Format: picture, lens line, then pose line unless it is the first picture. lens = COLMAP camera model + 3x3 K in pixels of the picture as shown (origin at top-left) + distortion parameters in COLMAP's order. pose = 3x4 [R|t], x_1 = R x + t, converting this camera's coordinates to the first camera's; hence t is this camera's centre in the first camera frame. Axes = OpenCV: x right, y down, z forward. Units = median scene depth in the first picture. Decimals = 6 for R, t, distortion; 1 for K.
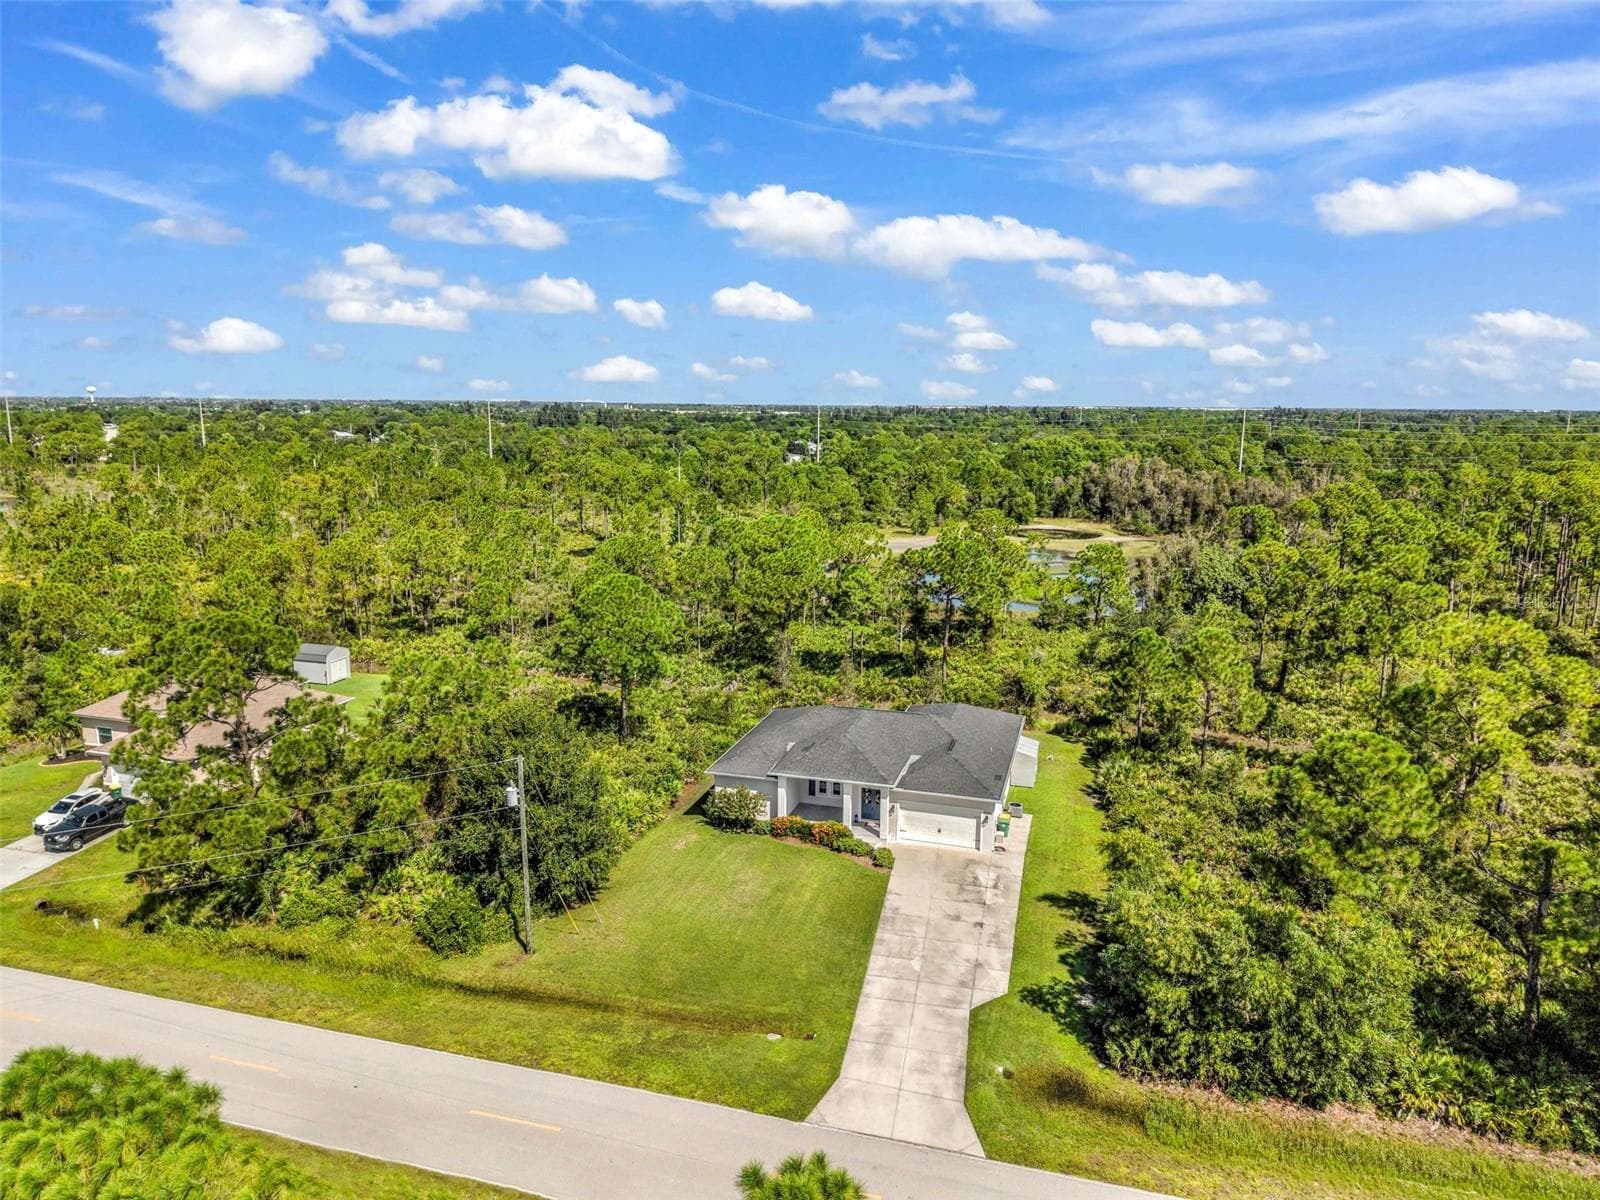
lens RADIAL K [[1072.7, 0, 797.3], [0, 1072.7, 599.0], [0, 0, 1]] dist [0.027592, -0.027049]
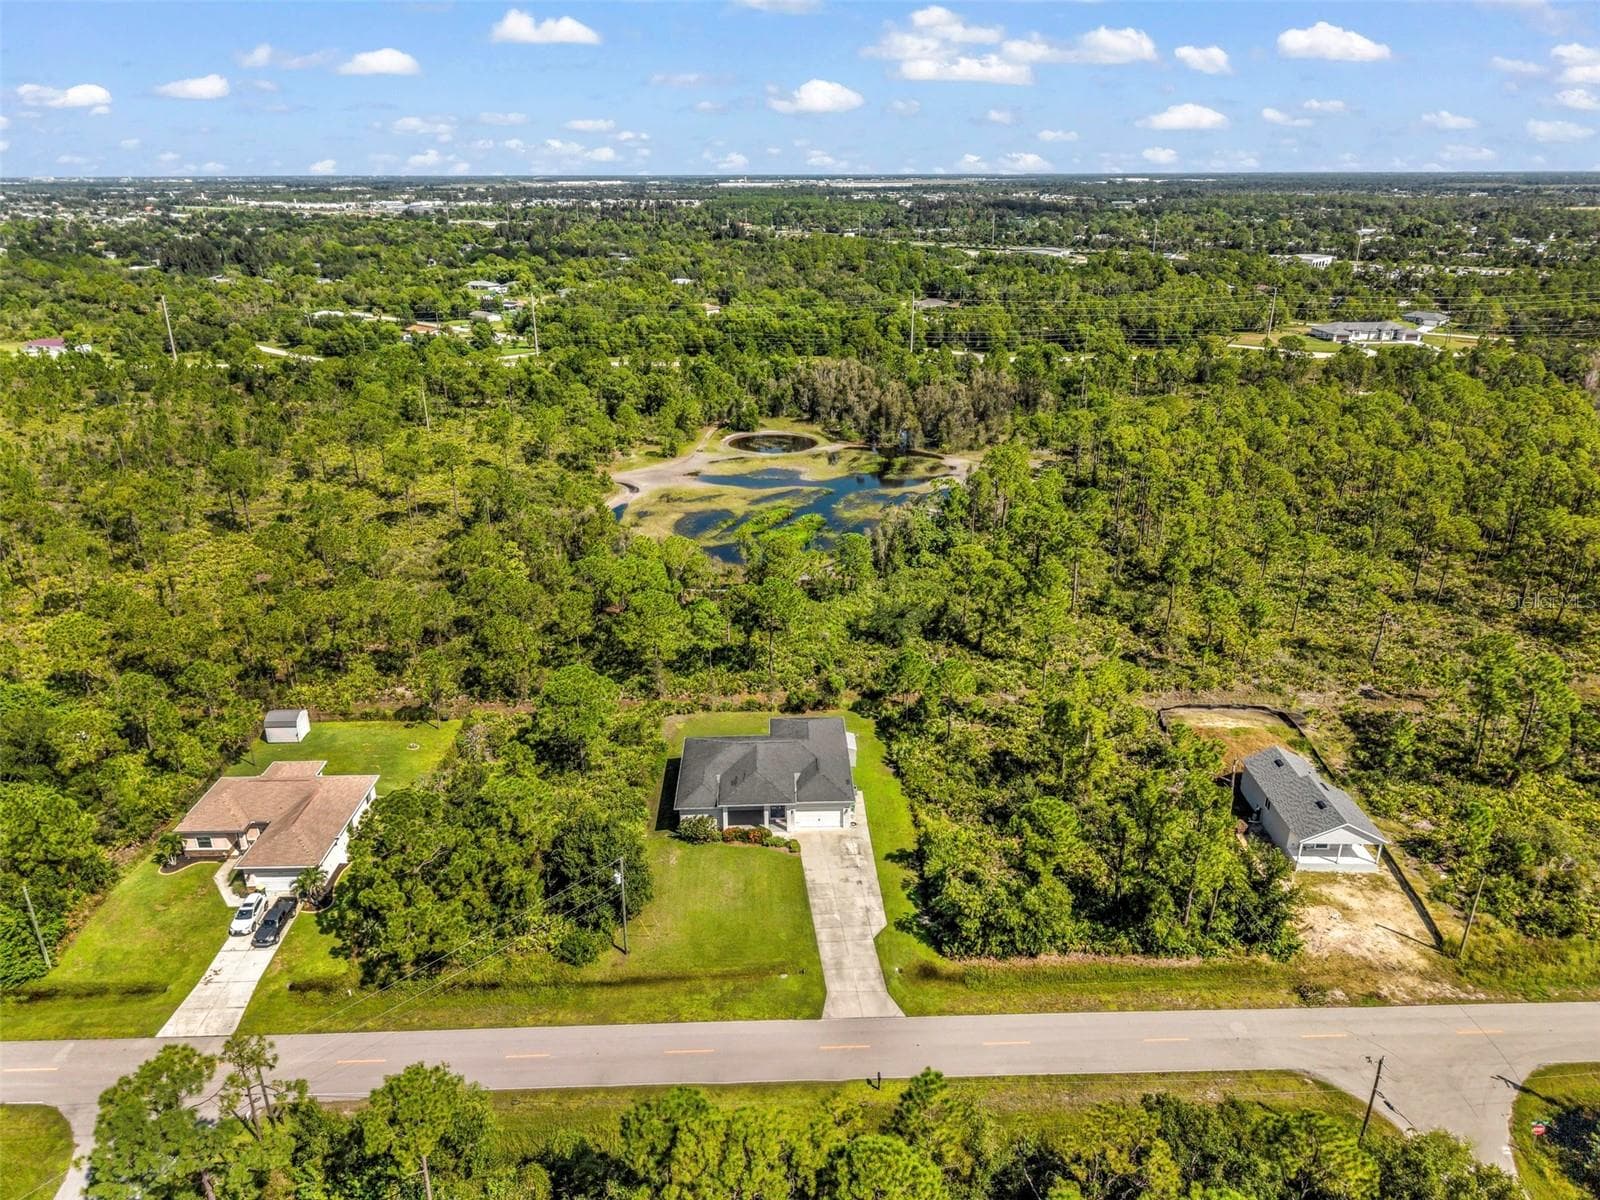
lens RADIAL K [[1072.7, 0, 797.3], [0, 1072.7, 599.0], [0, 0, 1]] dist [0.027592, -0.027049]
pose [[0.951697, -0.126290, 0.279864, -0.400754], [0.067900, 0.975492, 0.209296, -0.584655], [-0.299437, -0.180183, 0.936948, -0.627583]]
